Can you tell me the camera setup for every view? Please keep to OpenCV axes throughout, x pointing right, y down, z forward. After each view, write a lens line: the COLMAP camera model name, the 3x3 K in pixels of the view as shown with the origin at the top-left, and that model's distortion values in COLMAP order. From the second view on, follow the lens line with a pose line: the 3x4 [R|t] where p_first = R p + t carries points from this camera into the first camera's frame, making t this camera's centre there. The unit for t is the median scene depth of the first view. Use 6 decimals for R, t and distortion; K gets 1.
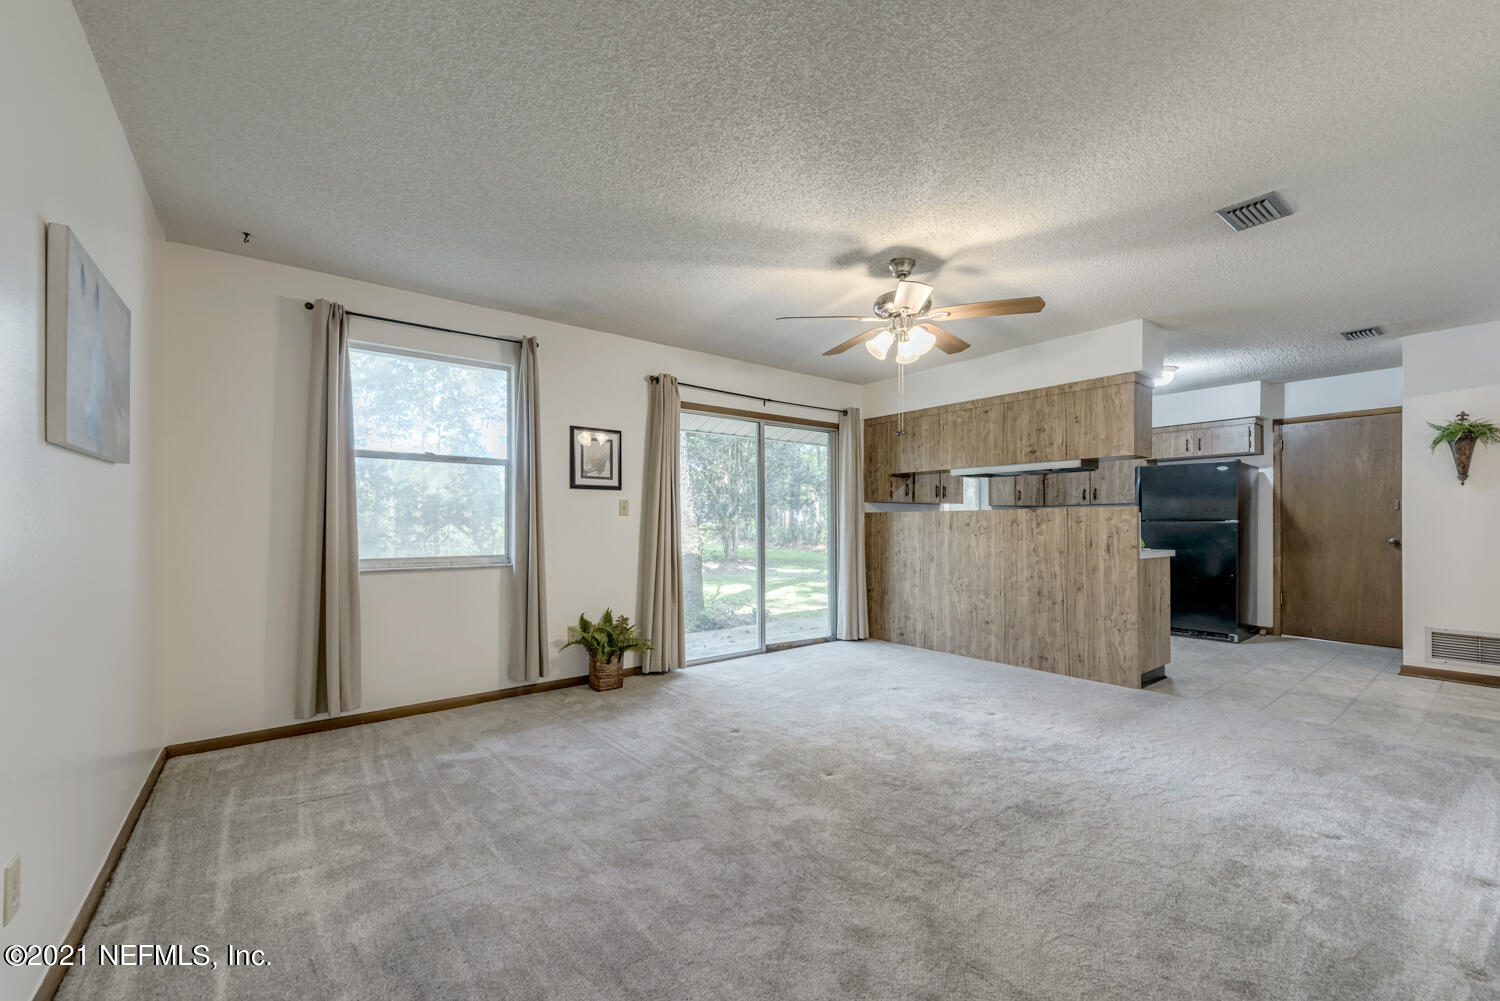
lens RADIAL K [[602.1, 0, 755.1], [0, 602.1, 514.6], [0, 0, 1]] dist [0.000669, -0.000047]
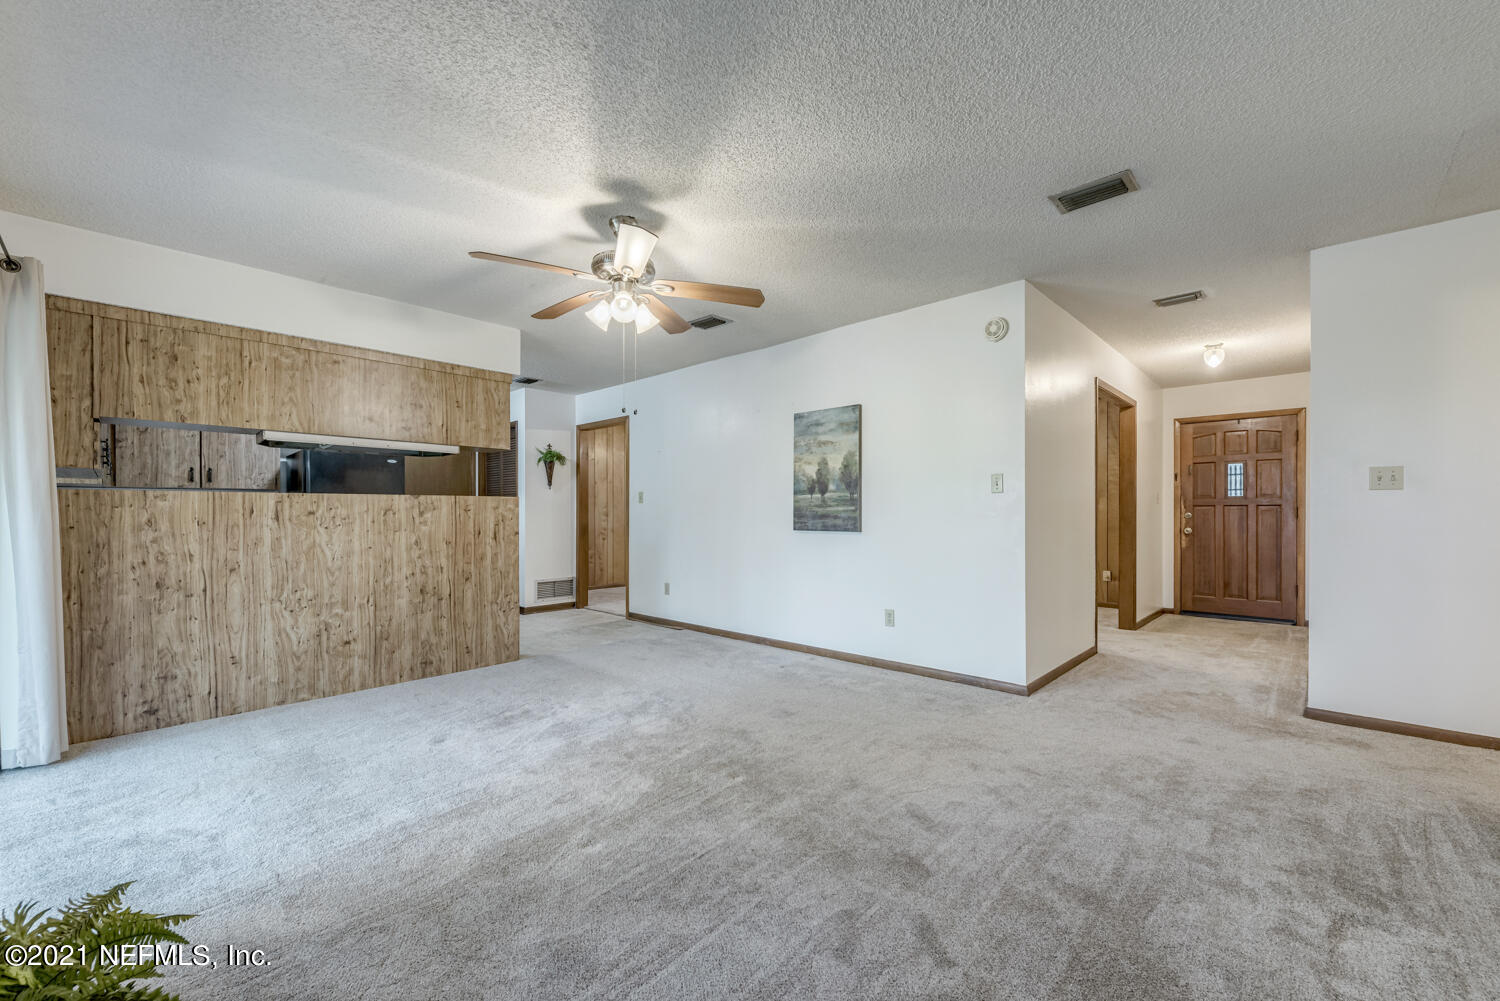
lens RADIAL K [[602.1, 0, 755.1], [0, 602.1, 514.6], [0, 0, 1]] dist [0.000669, -0.000047]
pose [[-0.150753, -0.000702, 0.988571, -0.474848], [-0.012858, 0.999917, -0.001251, 0.013351], [-0.988488, -0.012899, -0.150750, 0.655821]]
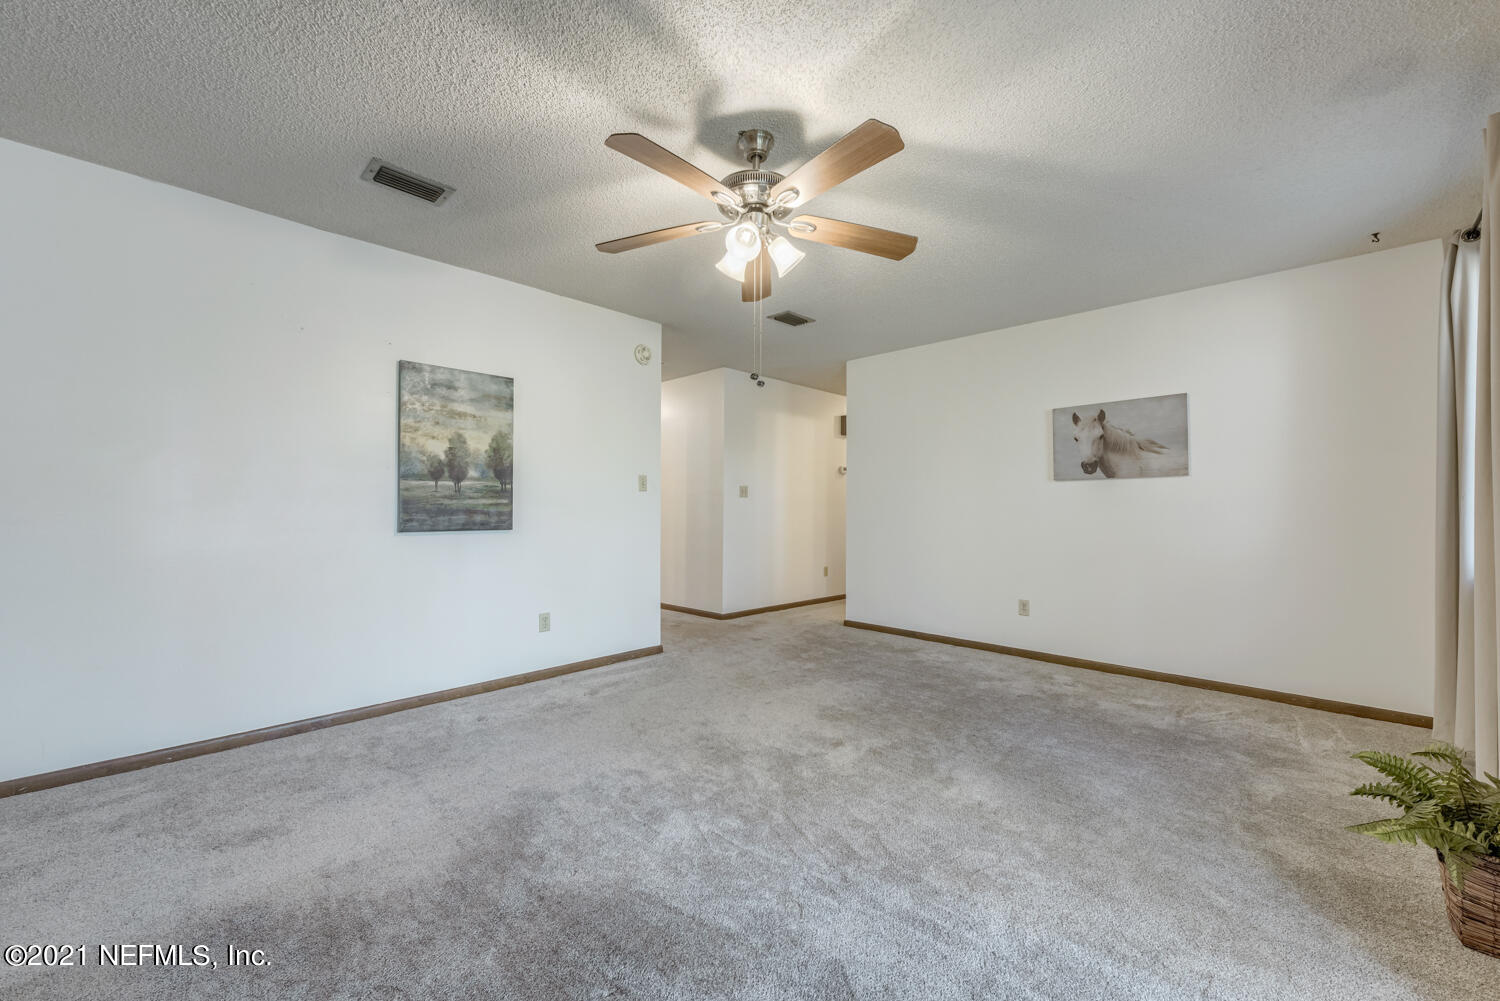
lens RADIAL K [[587.5, 0, 750.0], [0, 587.5, 500.5], [0, 0, 1]] dist [0.000297, -0.000032]
pose [[-0.991064, -0.003571, -0.133339, 0.240687], [0.000362, 0.999566, -0.029462, 0.021970], [0.133387, -0.029247, -0.990632, 1.173470]]
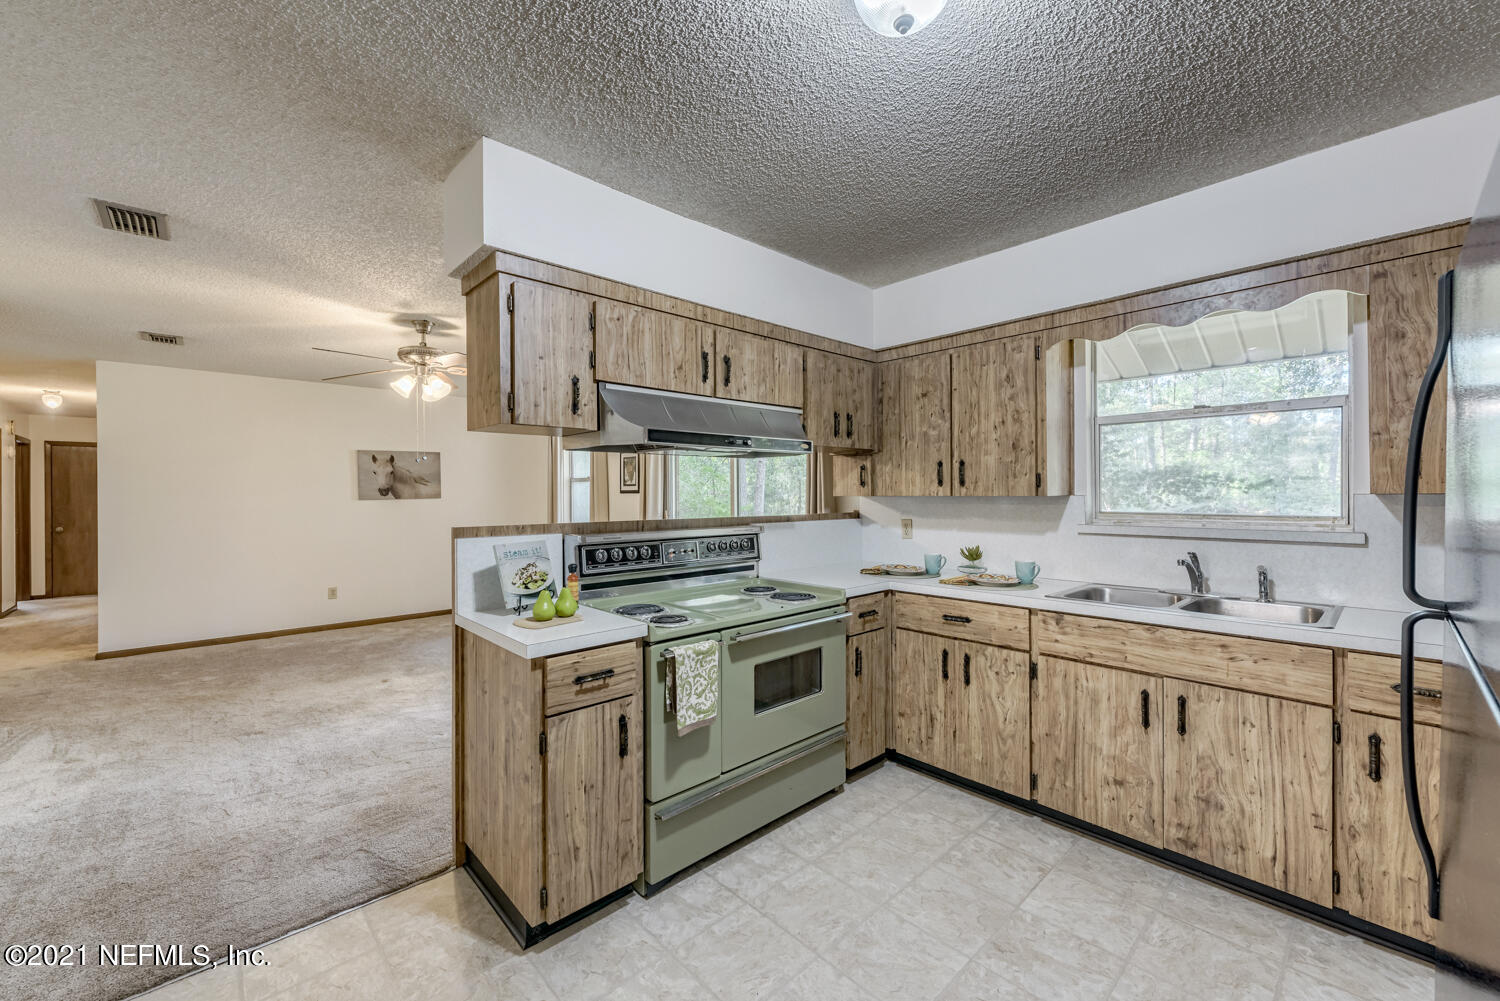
lens RADIAL K [[602.3, 0, 752.5], [0, 602.3, 495.4], [0, 0, 1]] dist [0.001186, -0.000017]
pose [[0.081865, 0.004413, -0.996634, 1.079121], [0.019620, 0.999789, 0.006039, -0.037808], [0.996450, -0.020049, 0.081761, 1.097739]]
